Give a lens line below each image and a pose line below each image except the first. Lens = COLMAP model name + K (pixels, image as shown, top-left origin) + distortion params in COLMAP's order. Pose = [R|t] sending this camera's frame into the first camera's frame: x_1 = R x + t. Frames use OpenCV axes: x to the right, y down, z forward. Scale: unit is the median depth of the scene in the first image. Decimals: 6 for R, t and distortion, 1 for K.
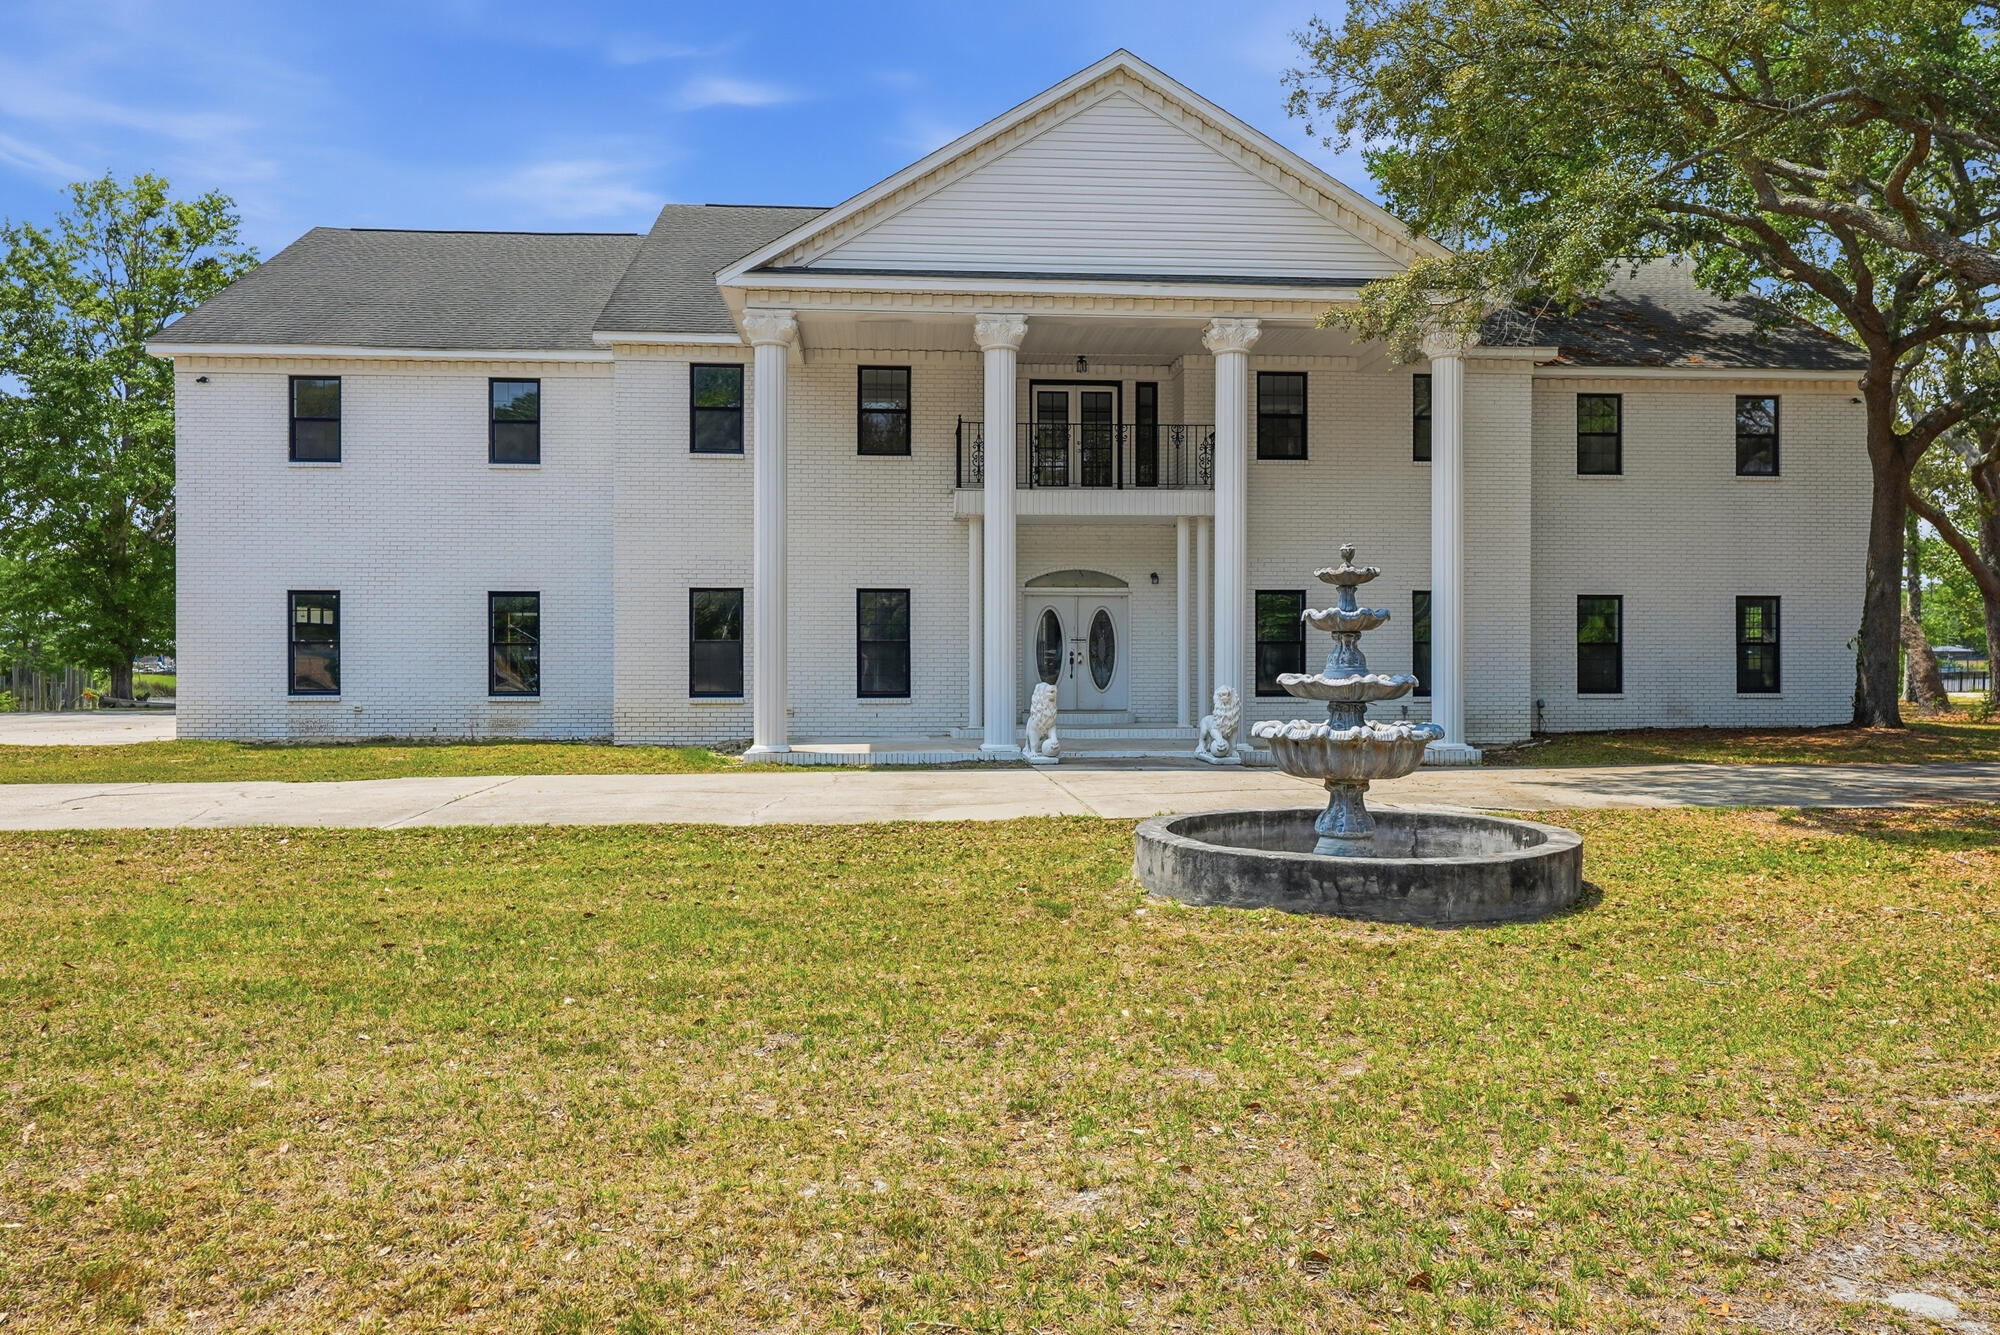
lens RADIAL K [[957.7, 0, 999.4], [0, 957.7, 683.0], [0, 0, 1]] dist [0.000276, 0.000627]
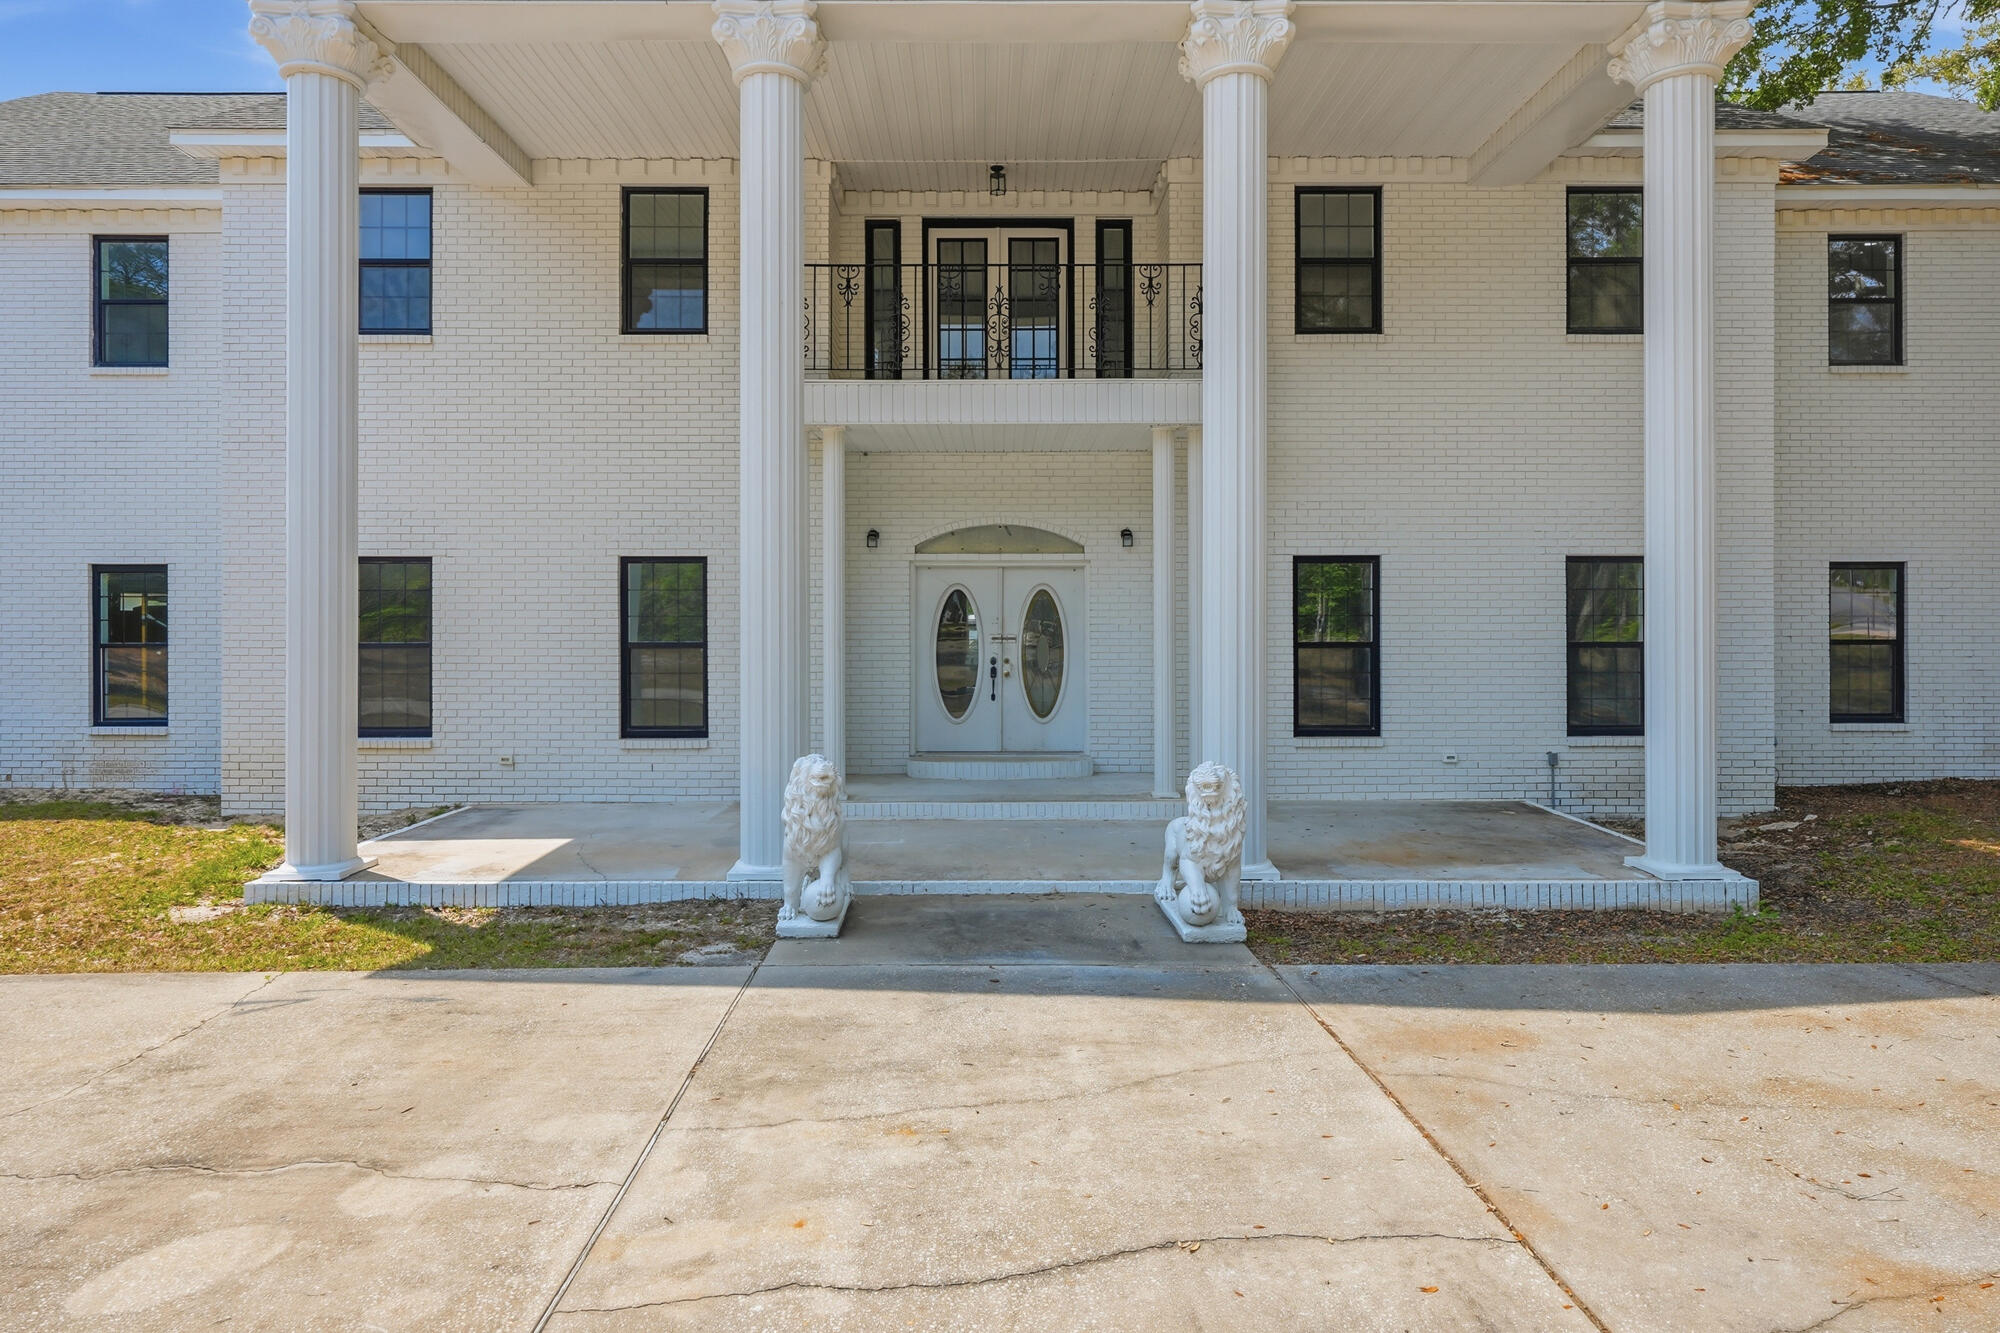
lens RADIAL K [[957.7, 0, 1000.3], [0, 957.7, 647.4], [0, 0, 1]] dist [0.000276, 0.000627]
pose [[0.998555, -0.000185, -0.053744, 0.117234], [-0.000291, 0.999961, -0.008846, -0.034950], [0.053743, 0.008849, 0.998516, 0.396243]]
